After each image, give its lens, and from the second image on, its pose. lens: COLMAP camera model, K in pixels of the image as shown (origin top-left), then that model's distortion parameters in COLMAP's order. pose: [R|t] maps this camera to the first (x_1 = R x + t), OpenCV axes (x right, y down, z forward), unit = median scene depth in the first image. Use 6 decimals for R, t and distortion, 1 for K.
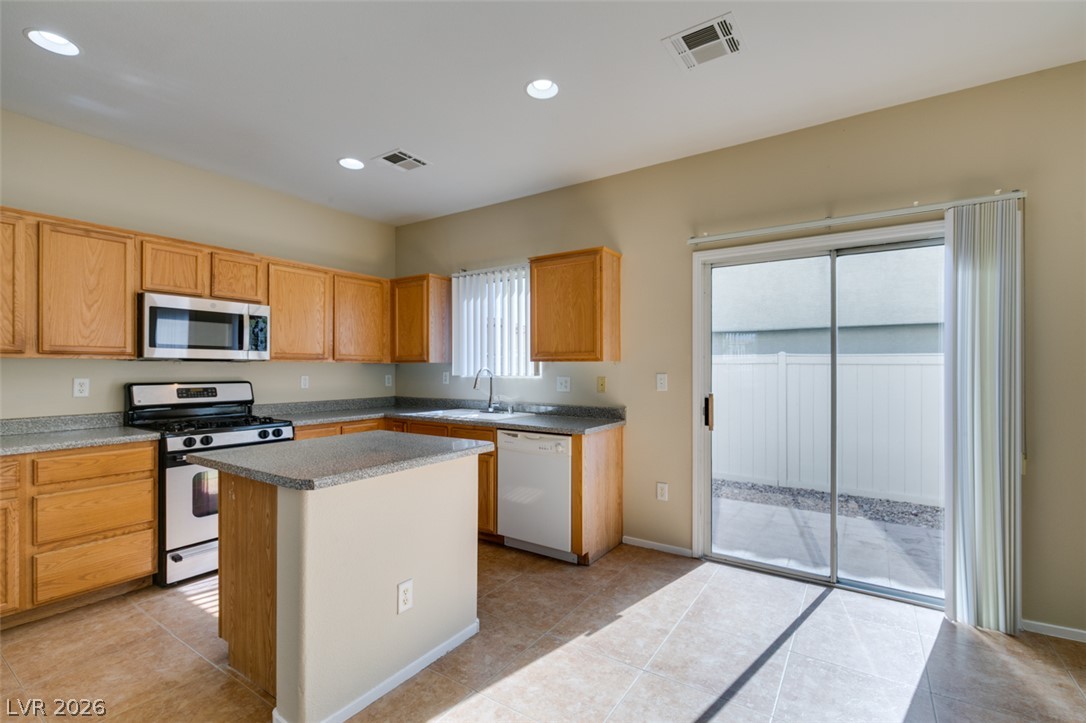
lens RADIAL K [[482.2, 0, 542.7], [0, 482.2, 367.5], [0, 0, 1]] dist [-0.003766, -0.000583]
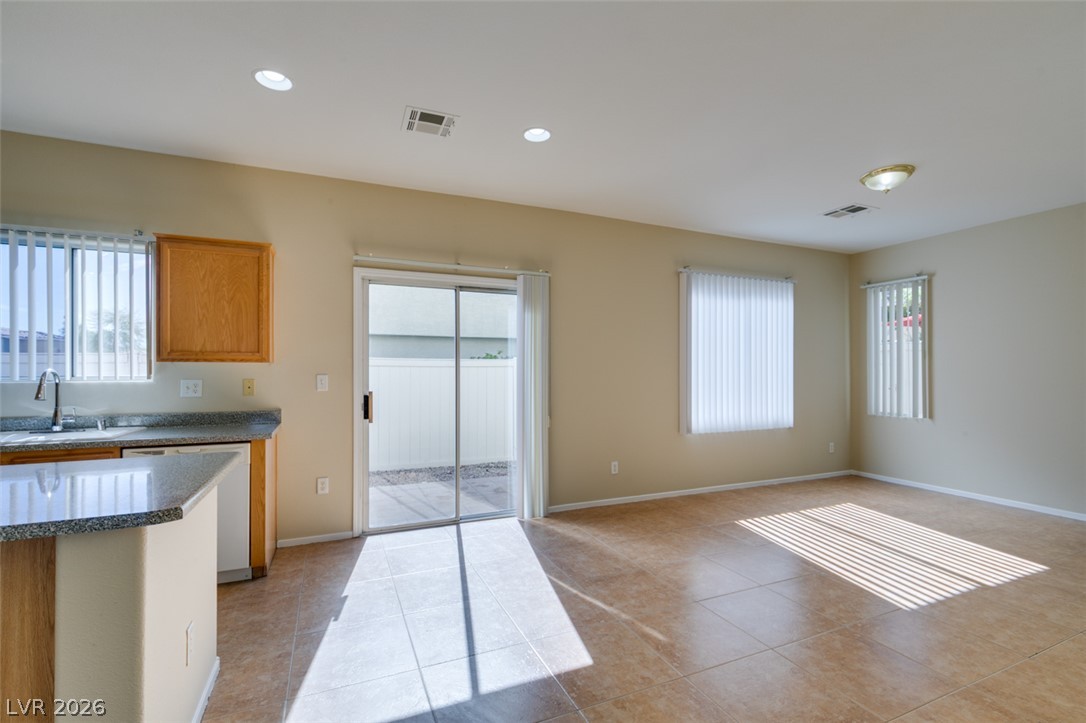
lens RADIAL K [[482.7, 0, 540.9], [0, 482.7, 367.4], [0, 0, 1]] dist [0.002382, -0.000249]
pose [[0.542471, 0.002644, 0.840070, -0.399944], [-0.000797, 0.999996, -0.002633, -0.000763], [-0.840074, 0.000759, 0.542471, 0.018915]]
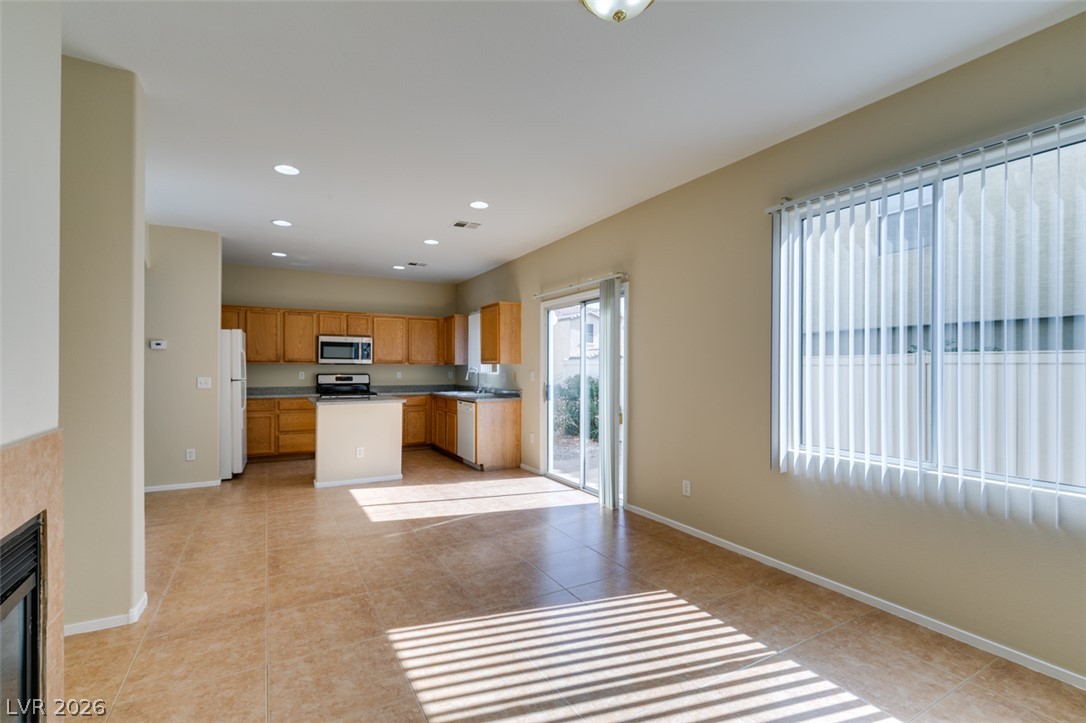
lens RADIAL K [[486.8, 0, 541.8], [0, 486.8, 366.9], [0, 0, 1]] dist [0.002703, -0.000530]
pose [[0.892405, -0.000465, -0.451235, 1.122514], [-0.000800, 0.999996, -0.002611, 0.003417], [0.451235, 0.002691, 0.892401, -0.590481]]
